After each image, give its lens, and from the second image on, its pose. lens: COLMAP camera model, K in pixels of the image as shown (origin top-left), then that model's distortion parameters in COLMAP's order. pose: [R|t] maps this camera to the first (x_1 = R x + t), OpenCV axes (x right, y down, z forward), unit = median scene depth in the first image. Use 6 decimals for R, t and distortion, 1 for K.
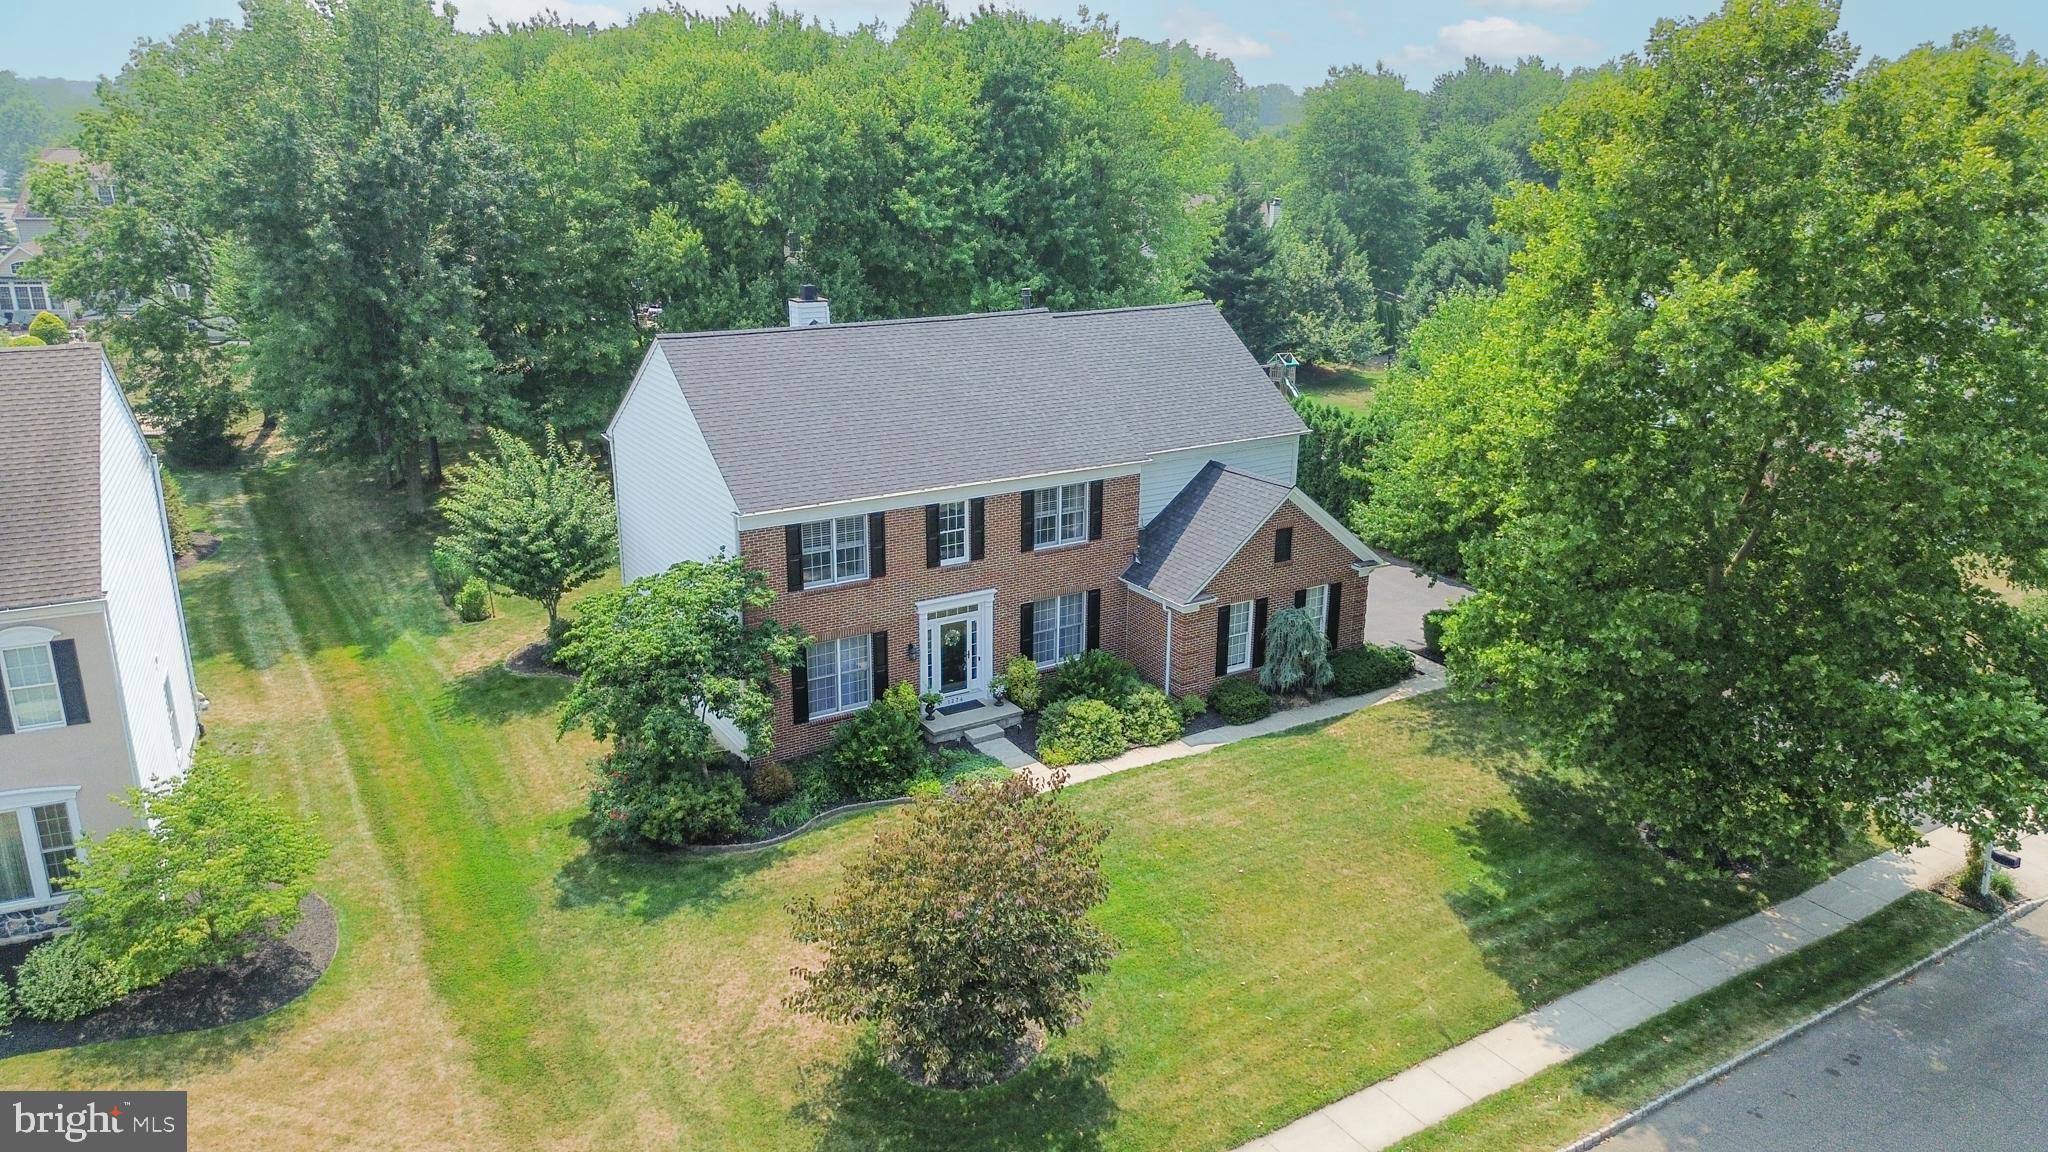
lens RADIAL K [[1466.0, 0, 1015.7], [0, 1466.0, 583.6], [0, 0, 1]] dist [0.060866, -0.062286]
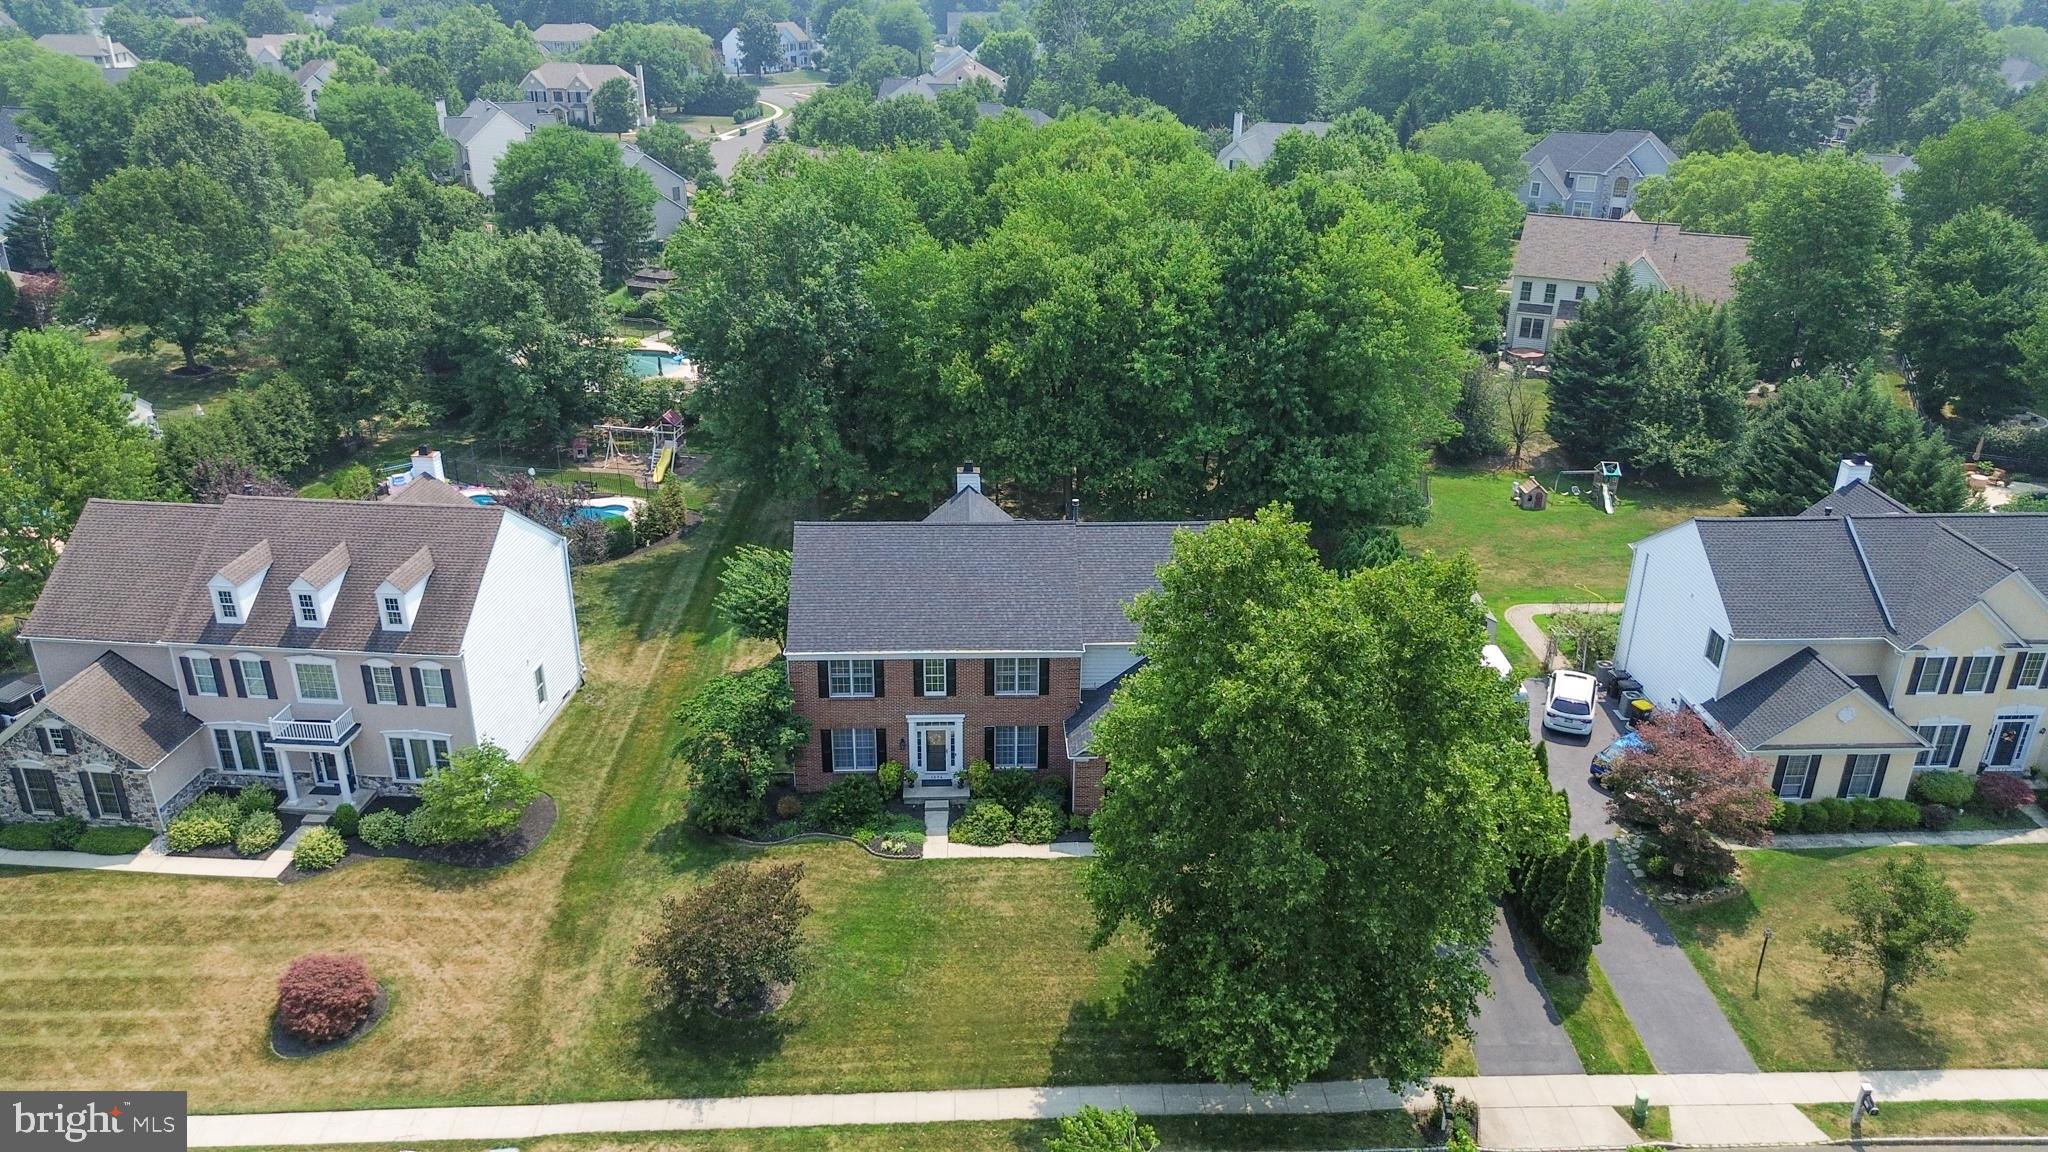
lens RADIAL K [[1466.0, 0, 1006.1], [0, 1466.0, 567.1], [0, 0, 1]] dist [0.060866, -0.062286]
pose [[0.866902, 0.196224, -0.458232, 0.696150], [-0.151335, 0.979476, 0.133130, -0.358856], [0.474951, -0.046064, 0.878806, -0.320551]]
